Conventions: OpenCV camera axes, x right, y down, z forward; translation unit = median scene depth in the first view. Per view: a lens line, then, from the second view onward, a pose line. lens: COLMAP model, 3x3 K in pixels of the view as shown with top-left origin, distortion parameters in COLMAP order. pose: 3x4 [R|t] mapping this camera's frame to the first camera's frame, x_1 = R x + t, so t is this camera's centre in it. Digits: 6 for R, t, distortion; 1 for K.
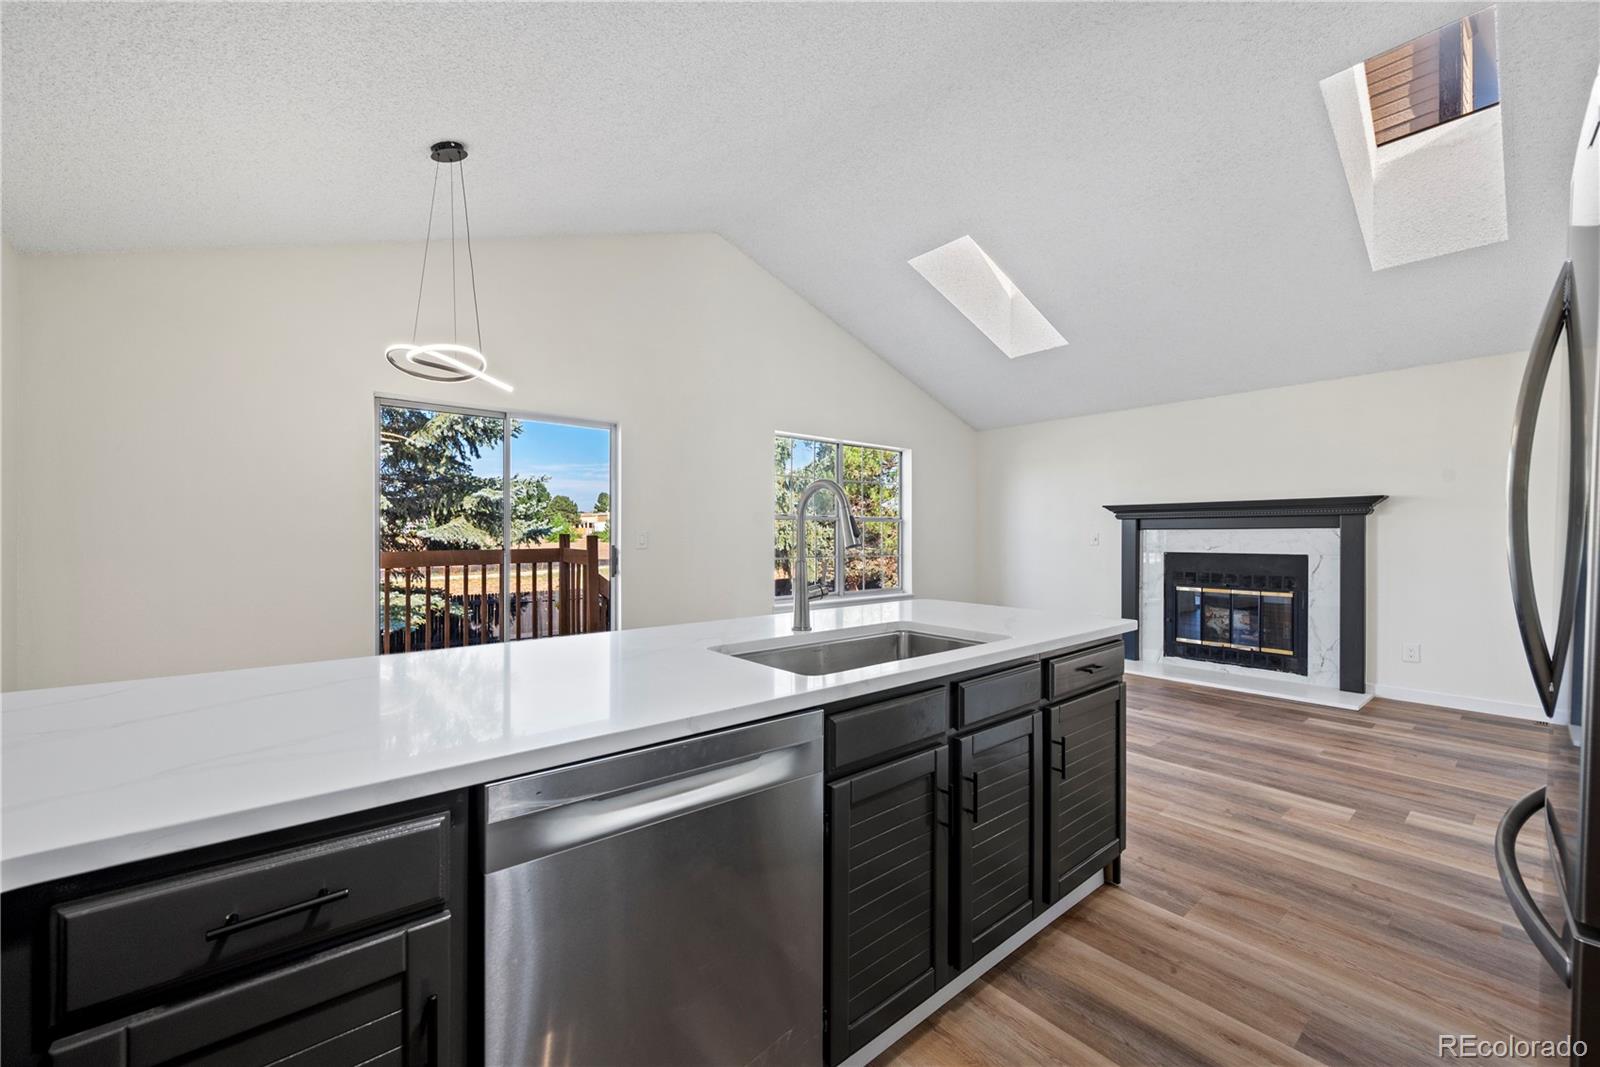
lens RADIAL K [[629.2, 0, 796.5], [0, 629.2, 537.8], [0, 0, 1]] dist [-0.003866, 0.001145]
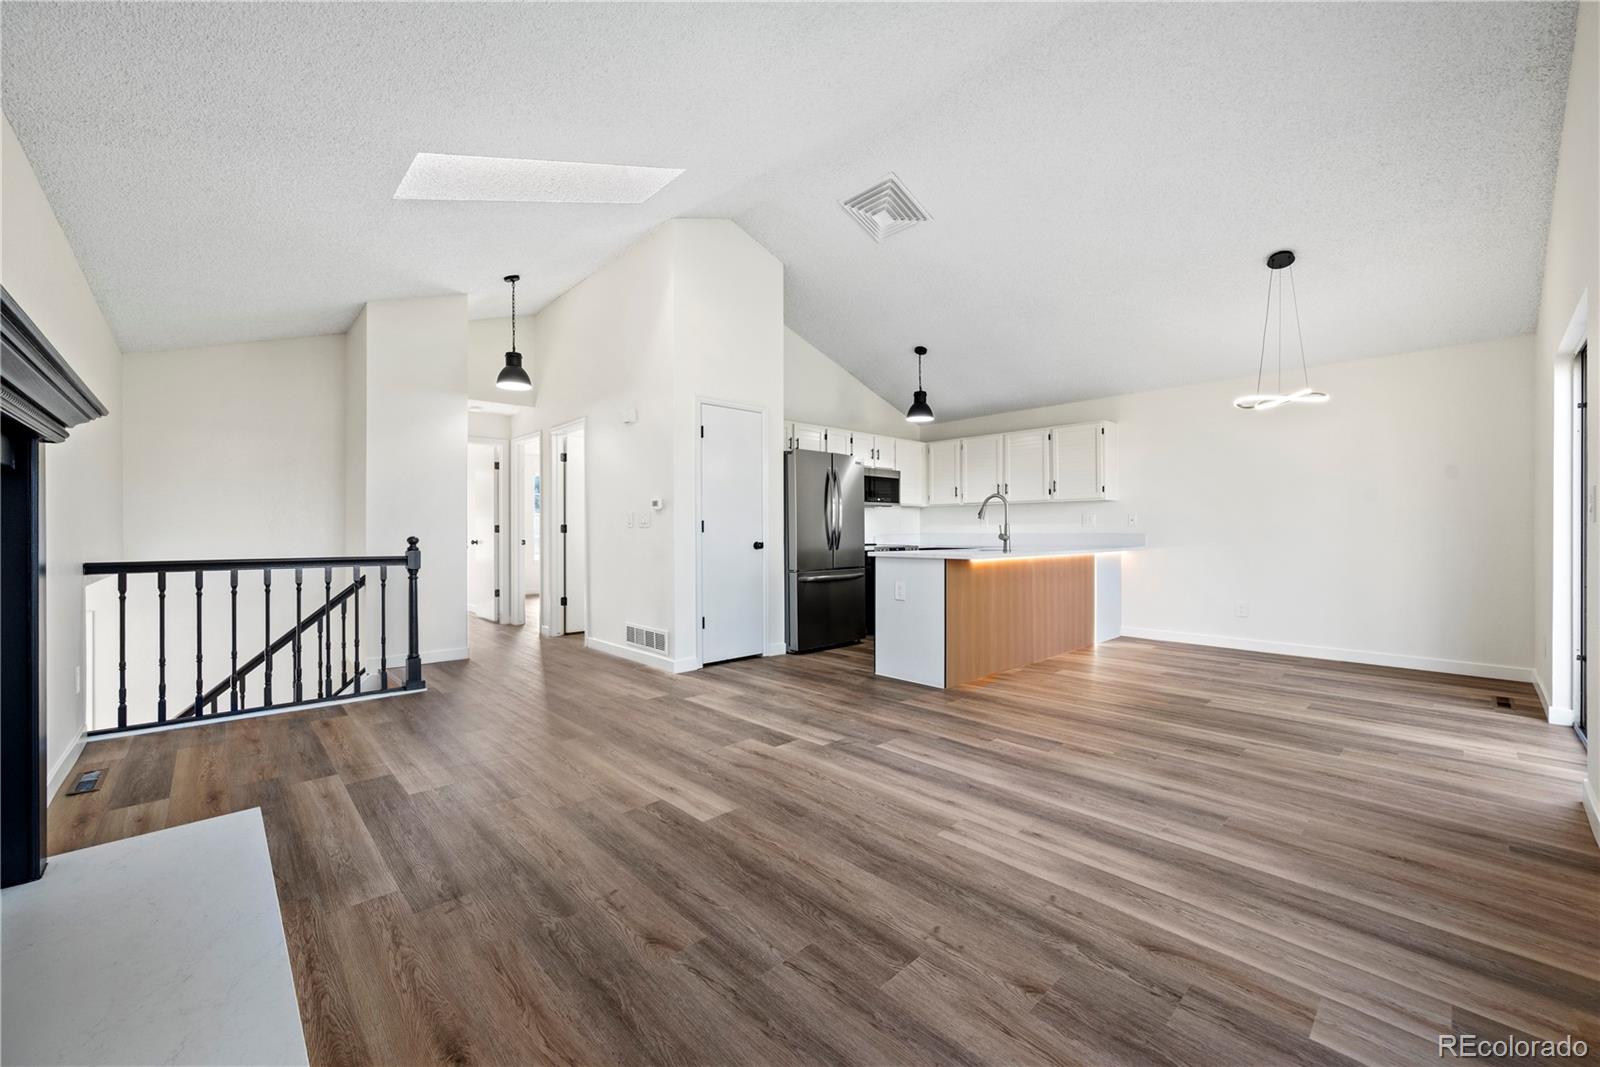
lens RADIAL K [[629.2, 0, 800.4], [0, 629.2, 531.4], [0, 0, 1]] dist [-0.003866, 0.001145]
pose [[-0.998264, 0.003948, -0.058762, 0.387284], [0.003571, 0.999972, 0.006520, 0.020482], [0.058787, 0.006299, -0.998251, 1.358580]]
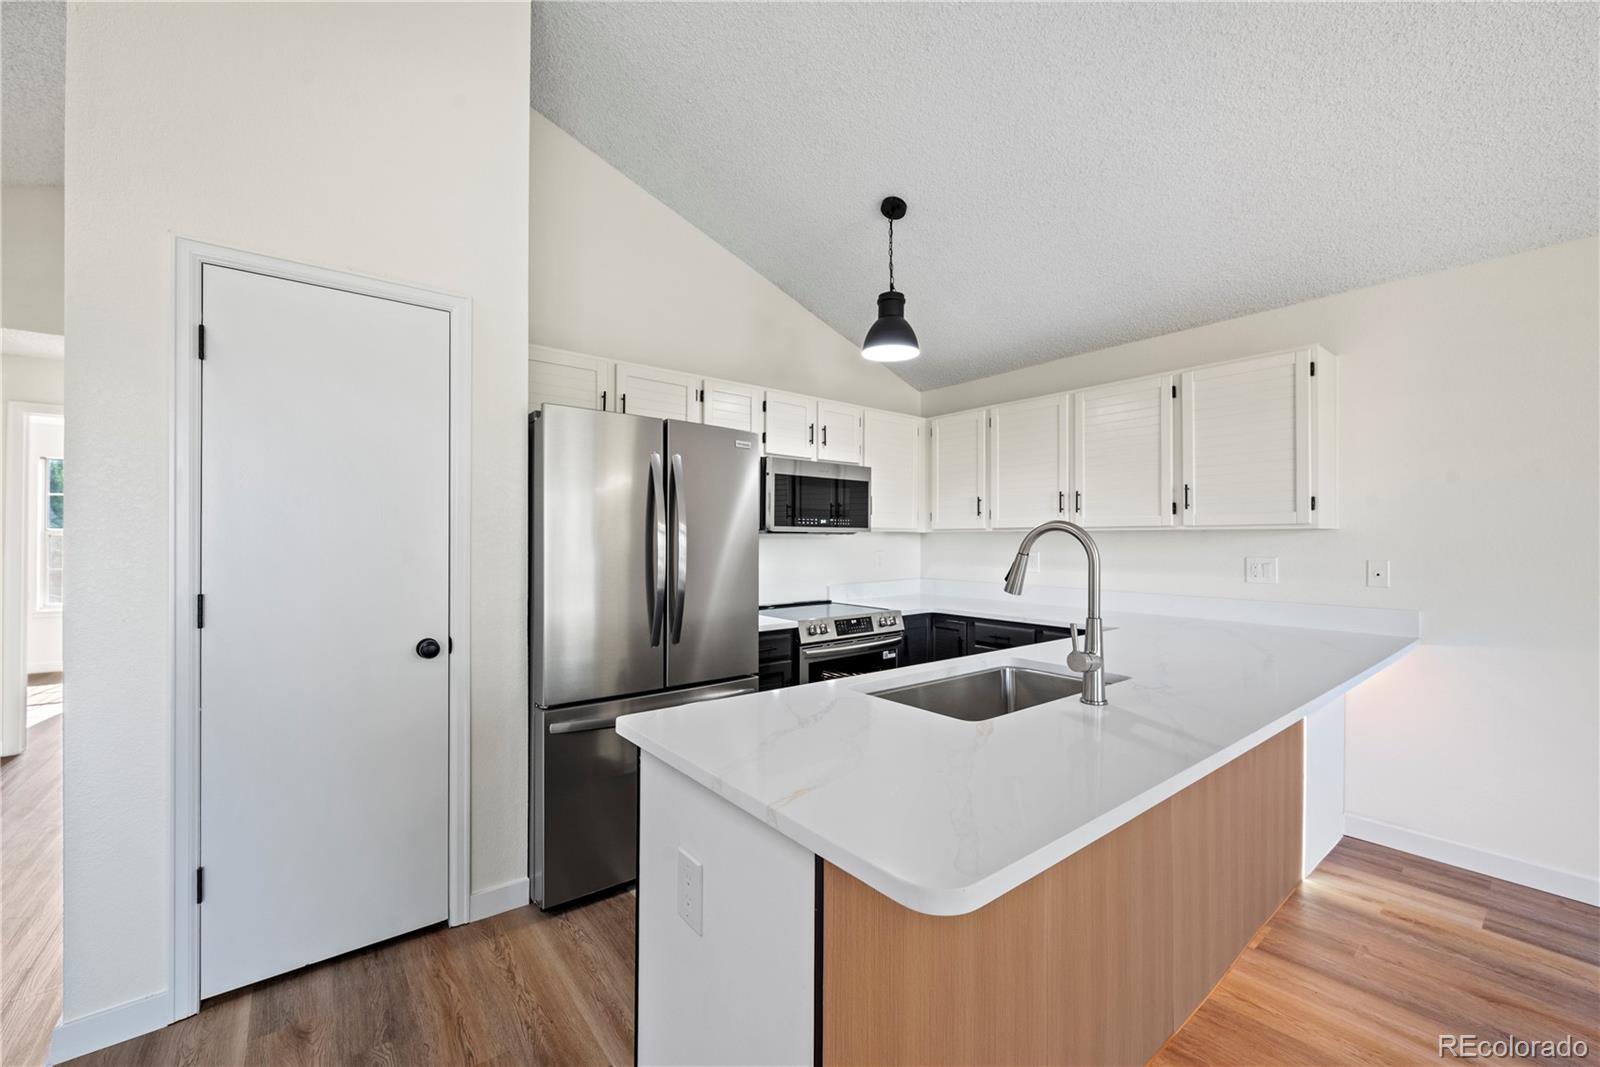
lens RADIAL K [[629.2, 0, 799.6], [0, 629.2, 537.0], [0, 0, 1]] dist [-0.003866, 0.001145]
pose [[-0.999717, -0.002337, 0.023695, 0.143776], [-0.002307, 0.999997, 0.001286, -0.023369], [-0.023698, 0.001231, -0.999718, 0.705475]]
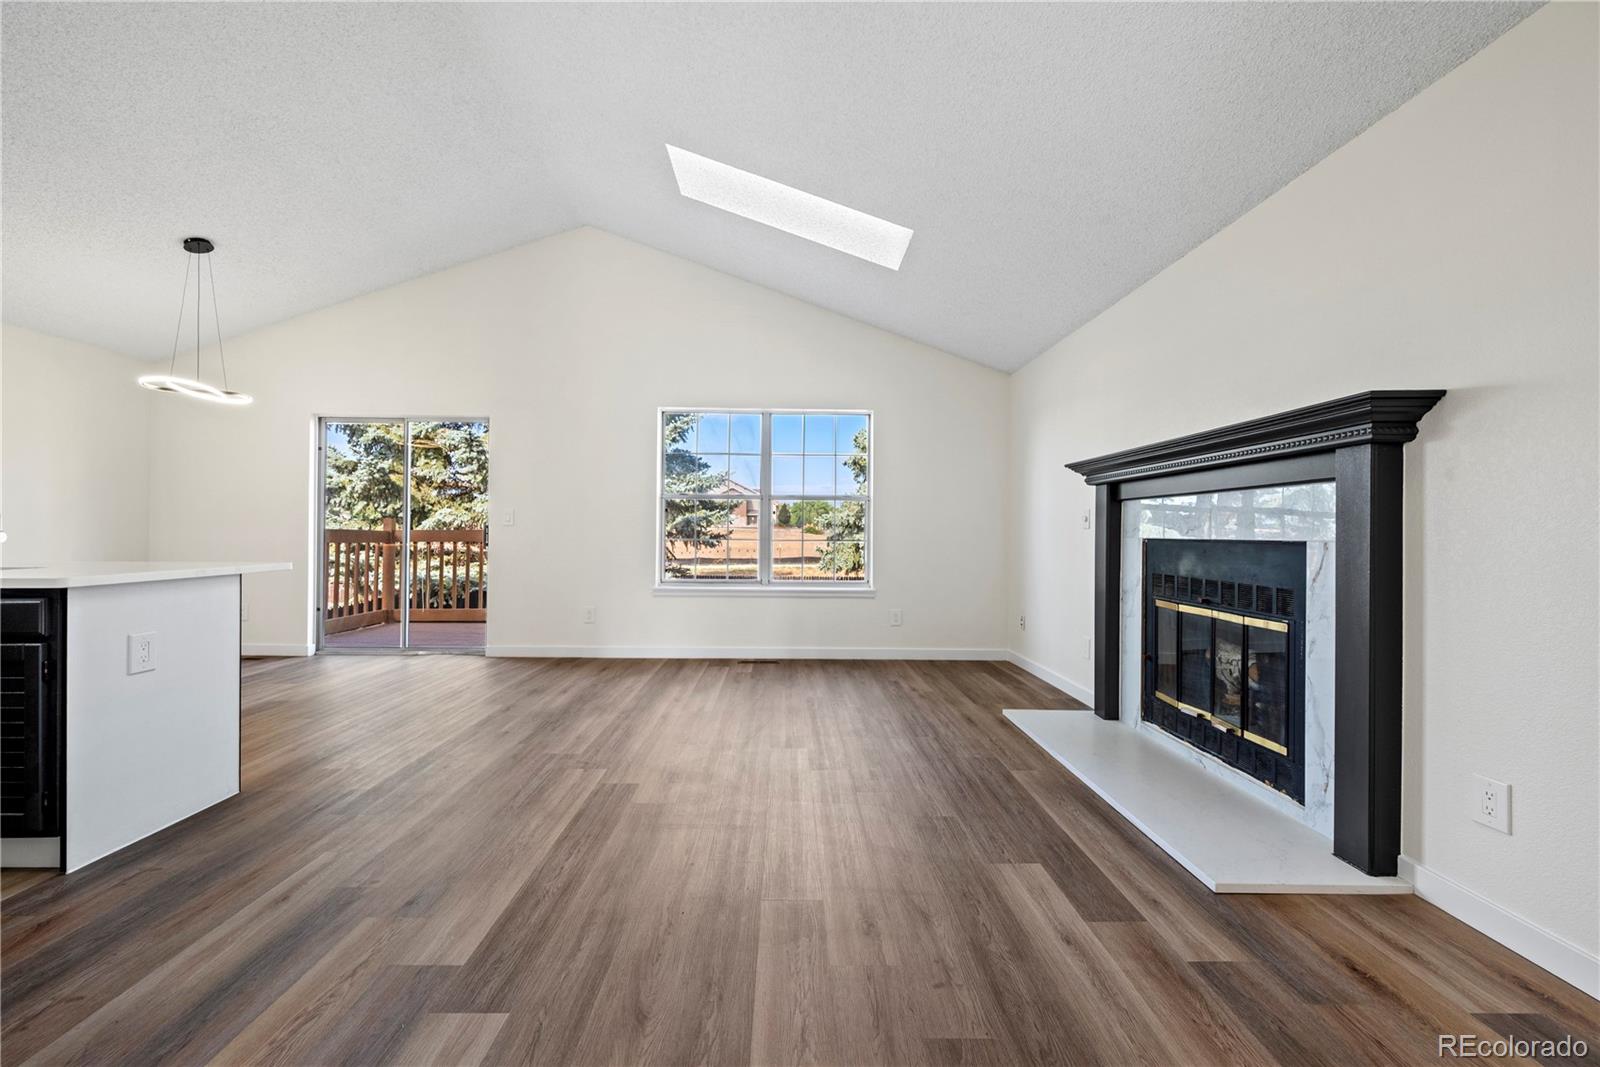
lens RADIAL K [[629.2, 0, 799.1], [0, 629.2, 529.7], [0, 0, 1]] dist [-0.003866, 0.001145]
pose [[0.780080, 0.004096, -0.625666, 0.809586], [-0.011582, 0.999902, -0.007895, 0.026455], [0.625573, 0.013405, 0.780051, 0.410088]]
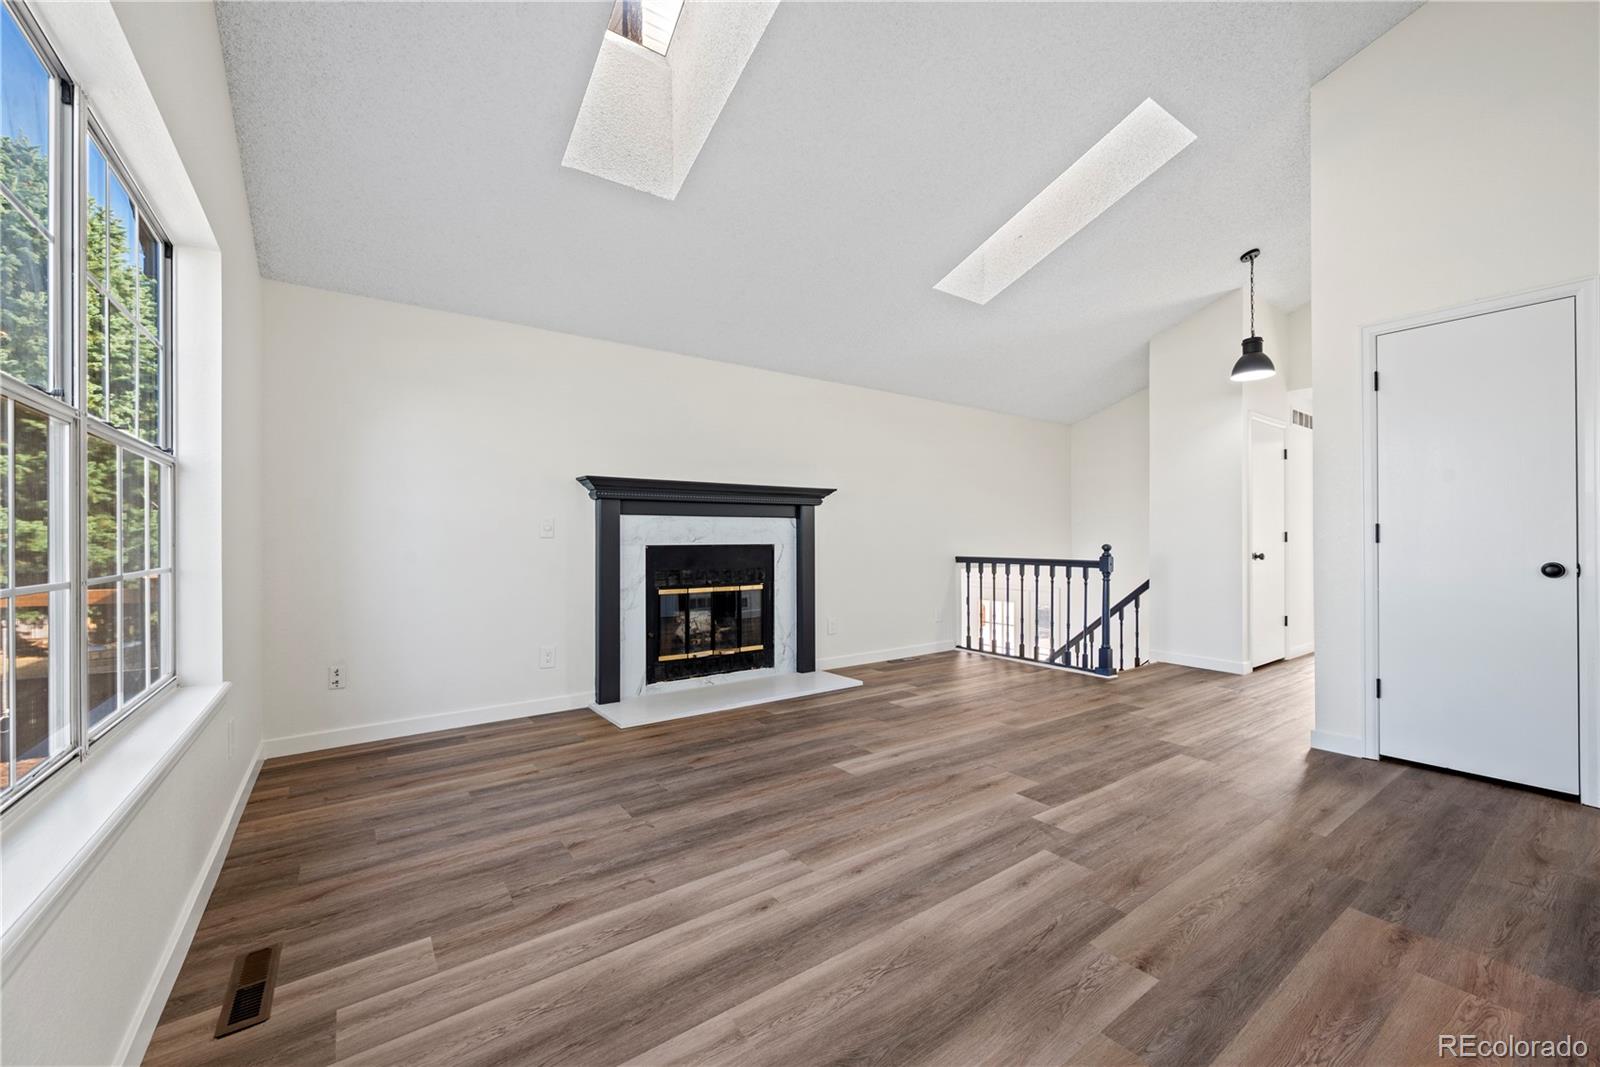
lens RADIAL K [[629.2, 0, 799.5], [0, 629.2, 540.1], [0, 0, 1]] dist [-0.003866, 0.001145]
pose [[0.076100, 0.000045, 0.997100, -0.166976], [0.007494, 0.999972, -0.000617, 0.021551], [-0.997072, 0.007520, 0.076098, 0.880800]]
